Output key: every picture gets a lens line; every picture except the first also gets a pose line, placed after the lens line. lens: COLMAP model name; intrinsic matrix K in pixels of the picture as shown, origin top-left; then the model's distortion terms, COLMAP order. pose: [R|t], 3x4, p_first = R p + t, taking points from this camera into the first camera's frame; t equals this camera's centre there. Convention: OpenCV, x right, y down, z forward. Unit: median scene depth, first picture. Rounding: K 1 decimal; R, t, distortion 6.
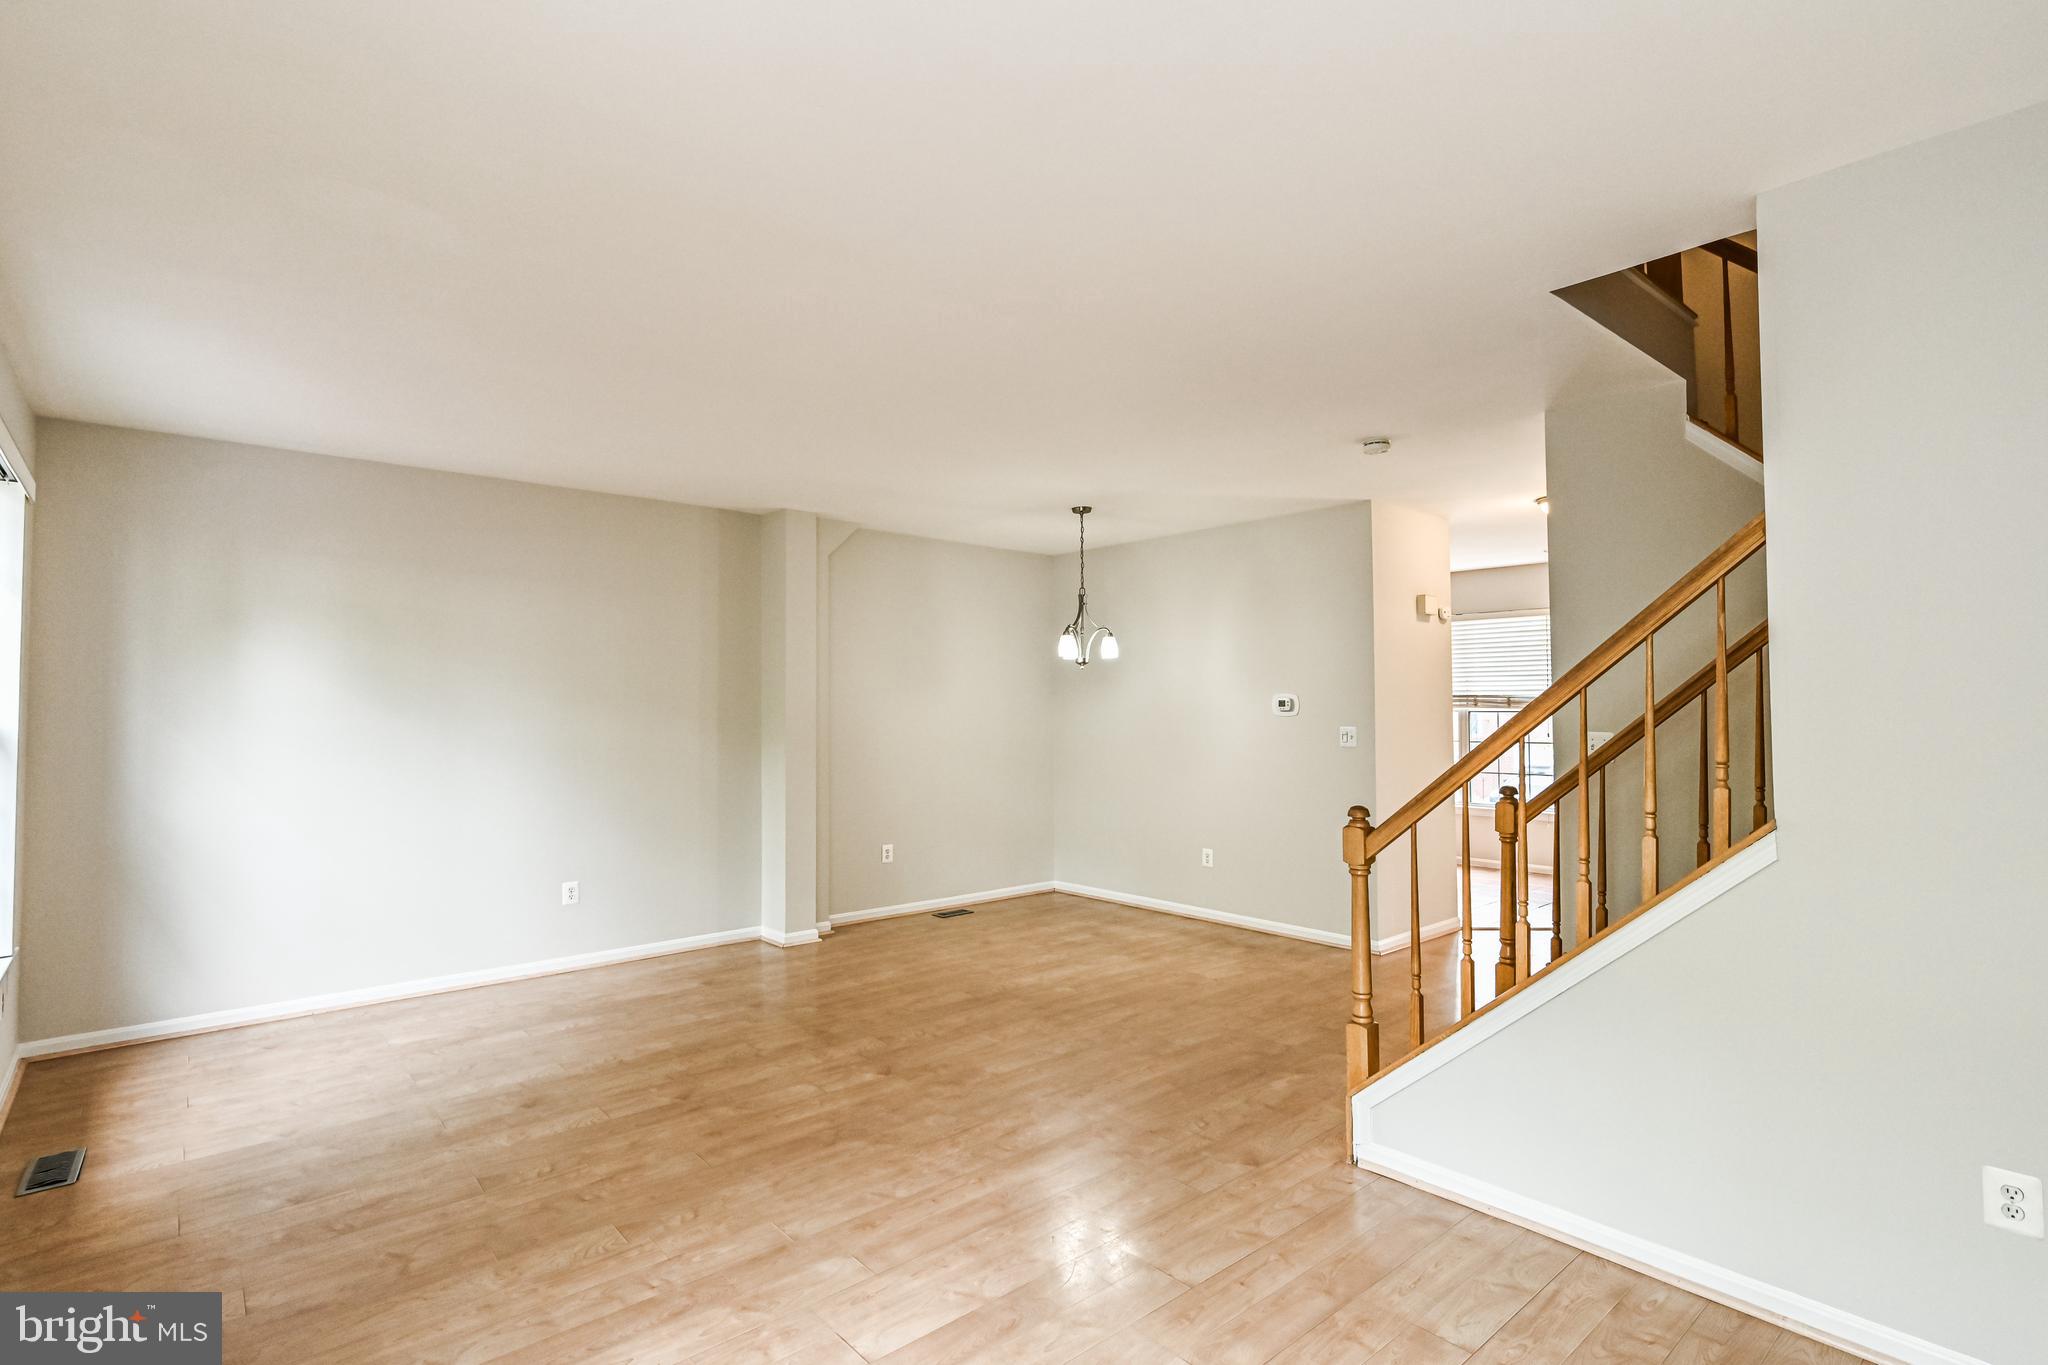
lens RADIAL K [[979.6, 0, 1024.0], [0, 979.6, 682.5], [0, 0, 1]] dist [0.001322, 0.000050]
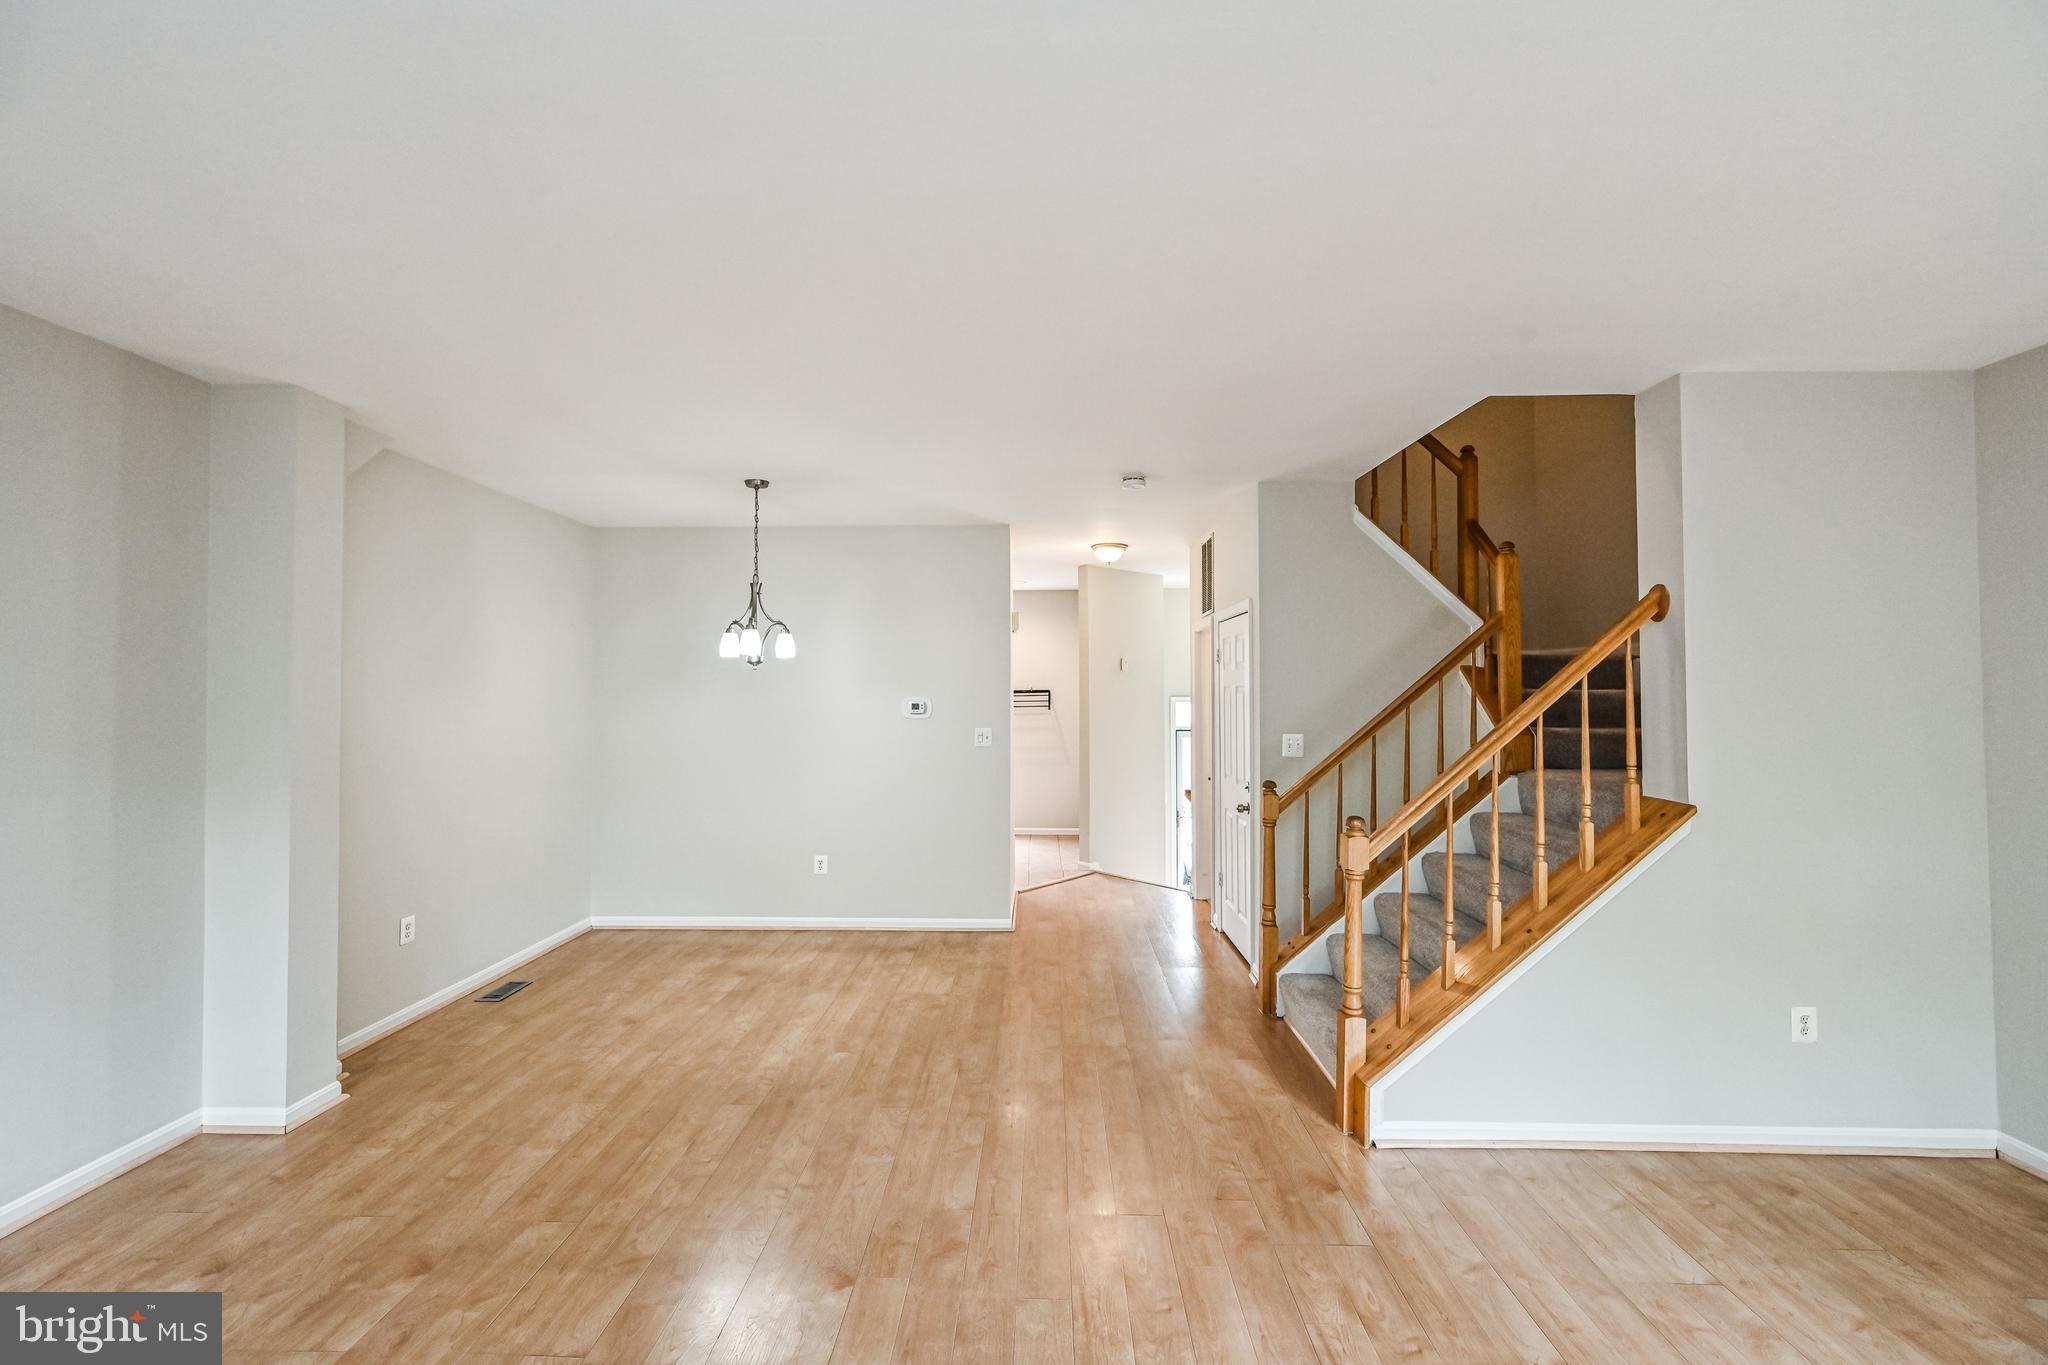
lens RADIAL K [[811.6, 0, 1024.9], [0, 811.6, 677.7], [0, 0, 1]] dist [0.000300, -0.000398]
pose [[0.678324, 0.016950, 0.734567, -0.350919], [-0.021590, 0.999762, -0.003132, -0.010866], [-0.734445, -0.013735, 0.678529, 0.400794]]
